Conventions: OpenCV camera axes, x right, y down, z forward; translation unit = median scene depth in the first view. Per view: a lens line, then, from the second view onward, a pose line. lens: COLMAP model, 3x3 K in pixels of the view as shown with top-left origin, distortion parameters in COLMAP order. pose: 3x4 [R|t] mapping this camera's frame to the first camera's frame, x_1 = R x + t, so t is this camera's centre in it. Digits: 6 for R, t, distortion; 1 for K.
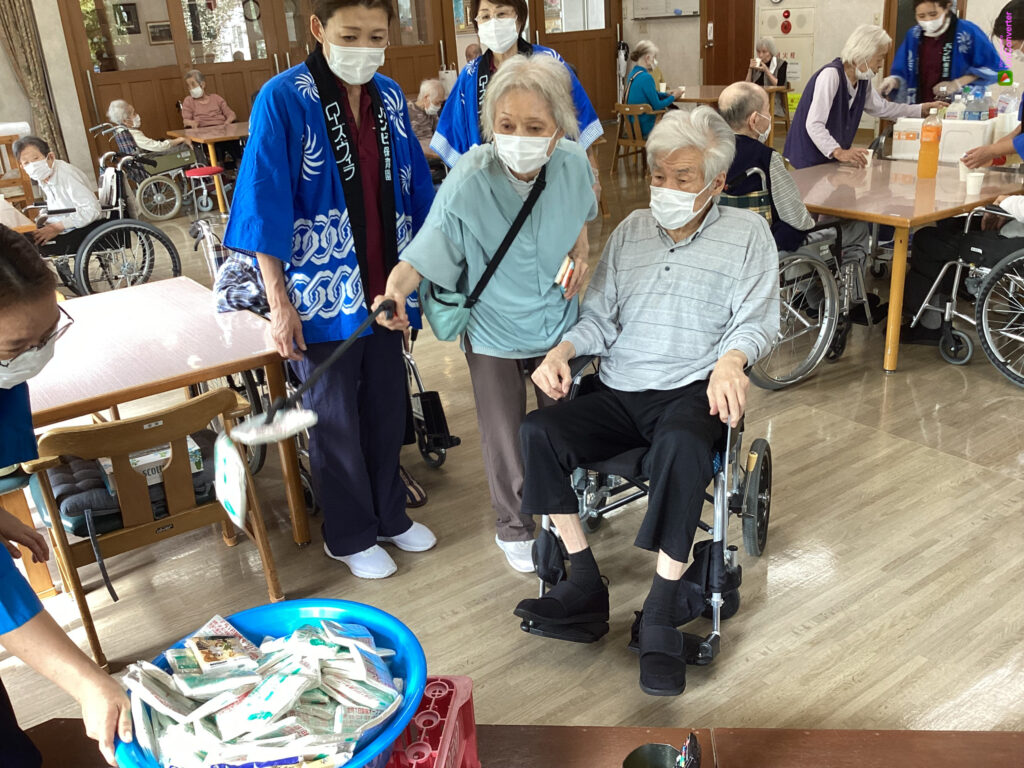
lens RADIAL K [[939.3, 0, 512.0], [0, 939.3, 384.0], [0, 0, 1]] dist [-0.005087, -0.018272]
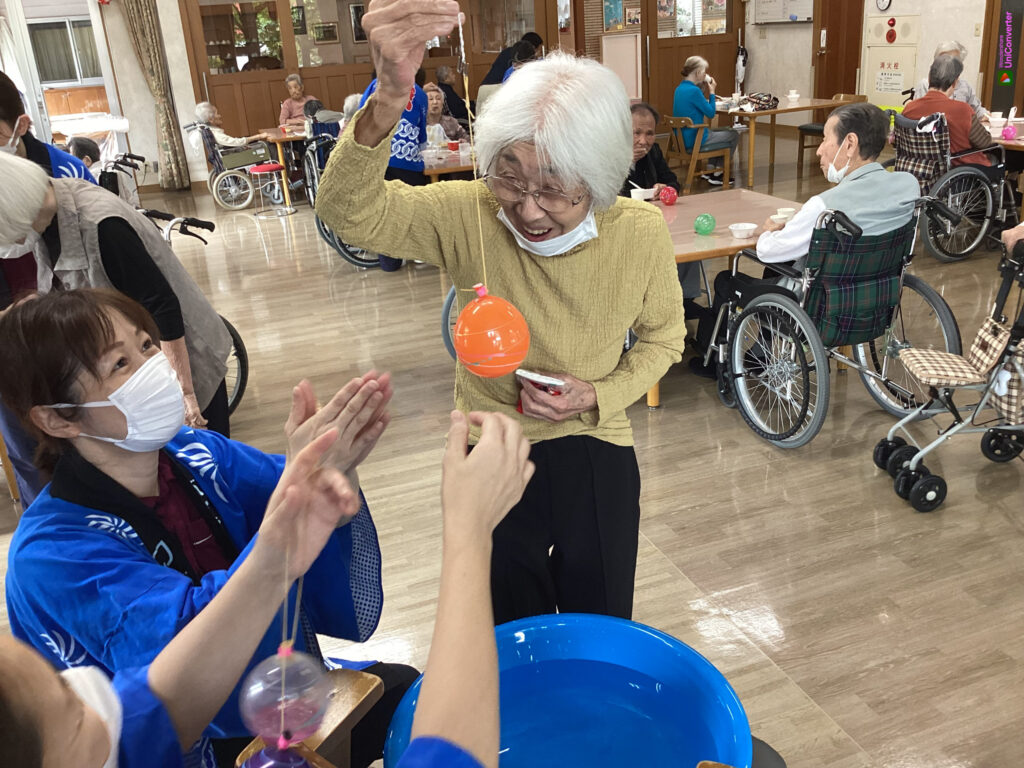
lens RADIAL K [[929.5, 0, 512.0], [0, 929.5, 384.0], [0, 0, 1]] dist [0.055921, -0.147147]
pose [[0.967881, 0.092883, -0.233623, 0.472478], [-0.090488, 0.995677, 0.020971, -0.044184], [0.234561, 0.000842, 0.972101, -0.010643]]
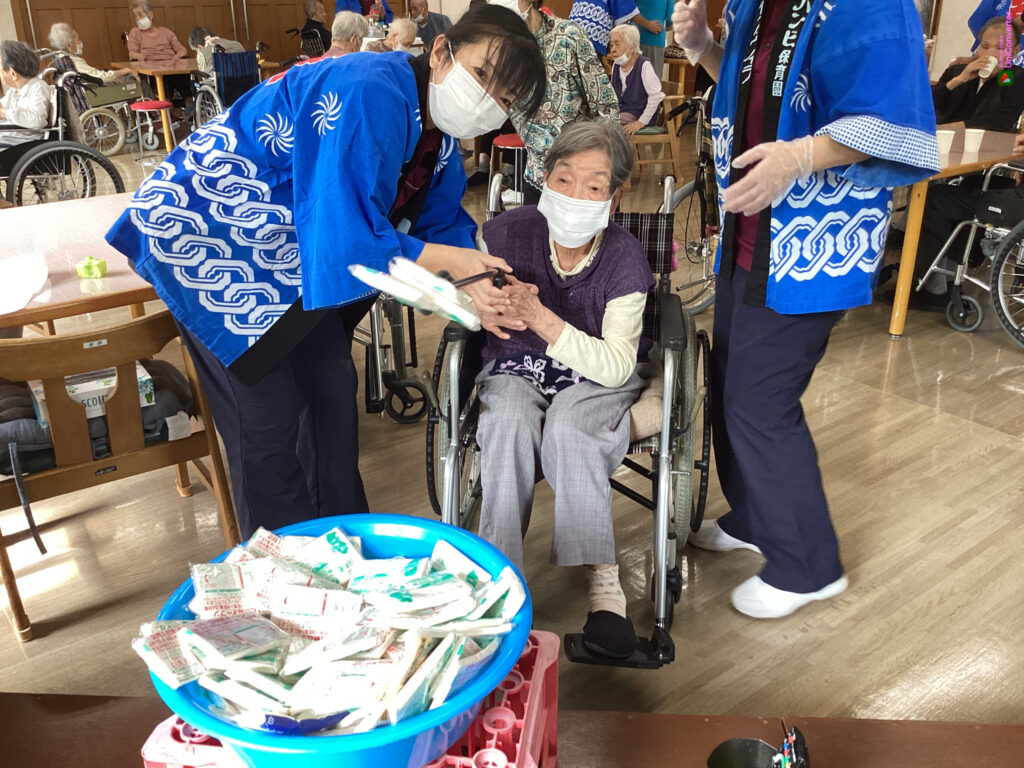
lens RADIAL K [[929.5, 0, 512.0], [0, 929.5, 384.0], [0, 0, 1]] dist [0.055921, -0.147147]
pose [[0.997230, 0.037649, 0.064155, -0.038837], [-0.039342, 0.998904, 0.025339, 0.025797], [-0.063130, -0.027792, 0.997618, 0.085293]]
